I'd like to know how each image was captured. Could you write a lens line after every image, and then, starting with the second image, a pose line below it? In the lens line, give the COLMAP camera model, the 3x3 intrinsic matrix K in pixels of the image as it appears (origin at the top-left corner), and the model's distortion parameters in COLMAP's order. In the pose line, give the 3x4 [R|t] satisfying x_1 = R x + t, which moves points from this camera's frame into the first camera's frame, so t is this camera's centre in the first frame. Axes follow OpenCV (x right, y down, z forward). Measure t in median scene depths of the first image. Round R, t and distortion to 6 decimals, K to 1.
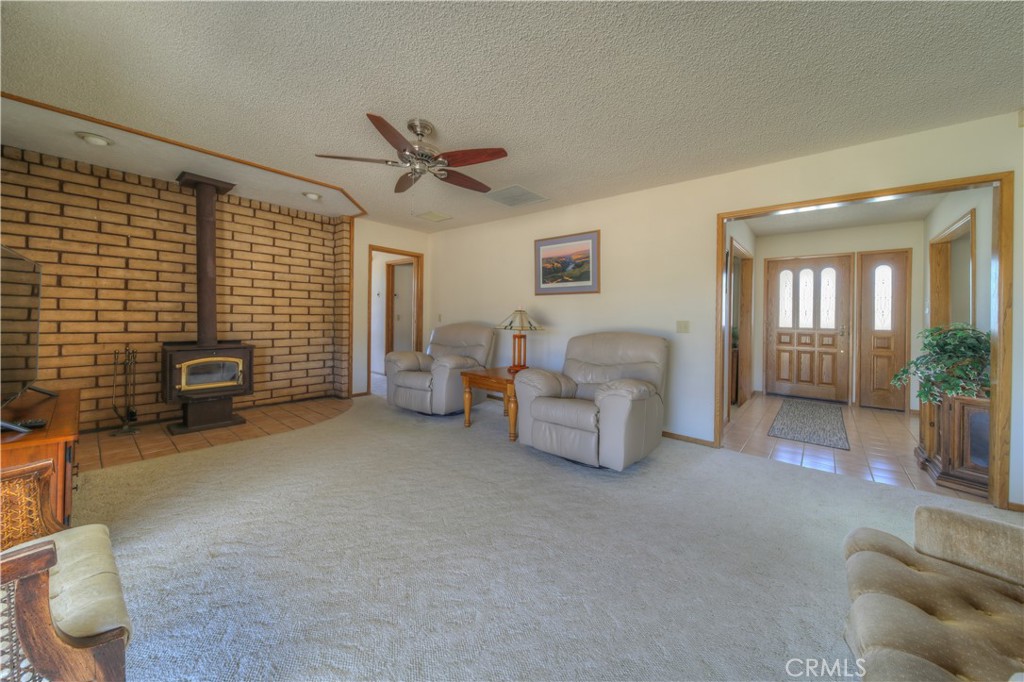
lens RADIAL K [[365.2, 0, 513.5], [0, 365.2, 315.2], [0, 0, 1]] dist [0.000139, -0.000072]
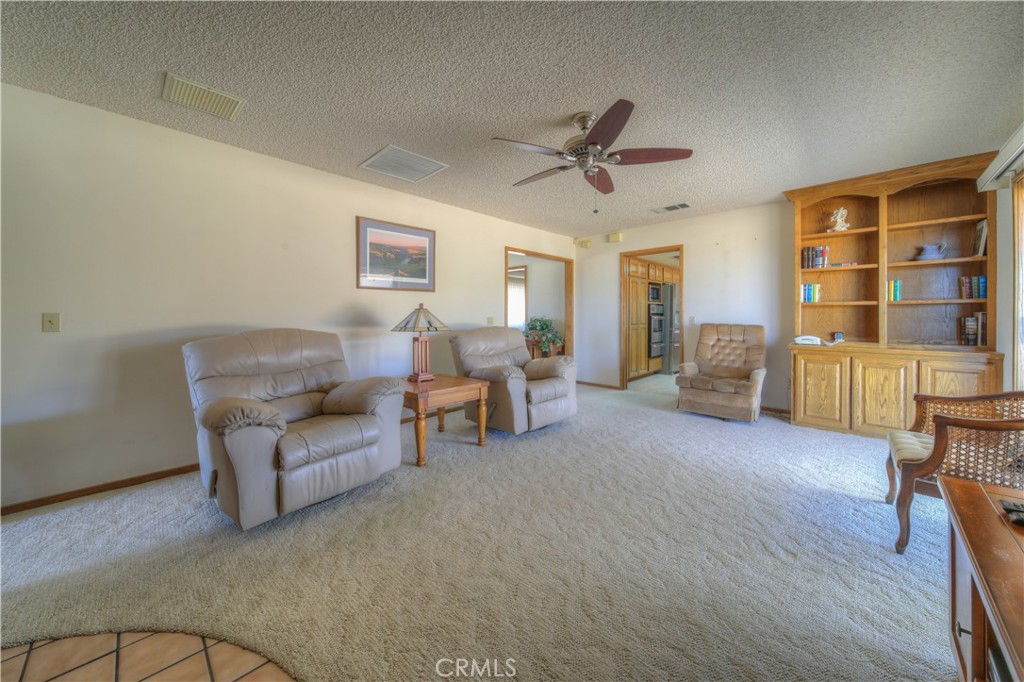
lens RADIAL K [[365.2, 0, 510.3], [0, 365.2, 314.6], [0, 0, 1]] dist [0.000139, -0.000072]
pose [[0.073837, -0.010770, 0.997212, -0.778797], [0.002286, 0.999941, 0.010631, -0.006773], [-0.997268, 0.001494, 0.073857, 0.708709]]
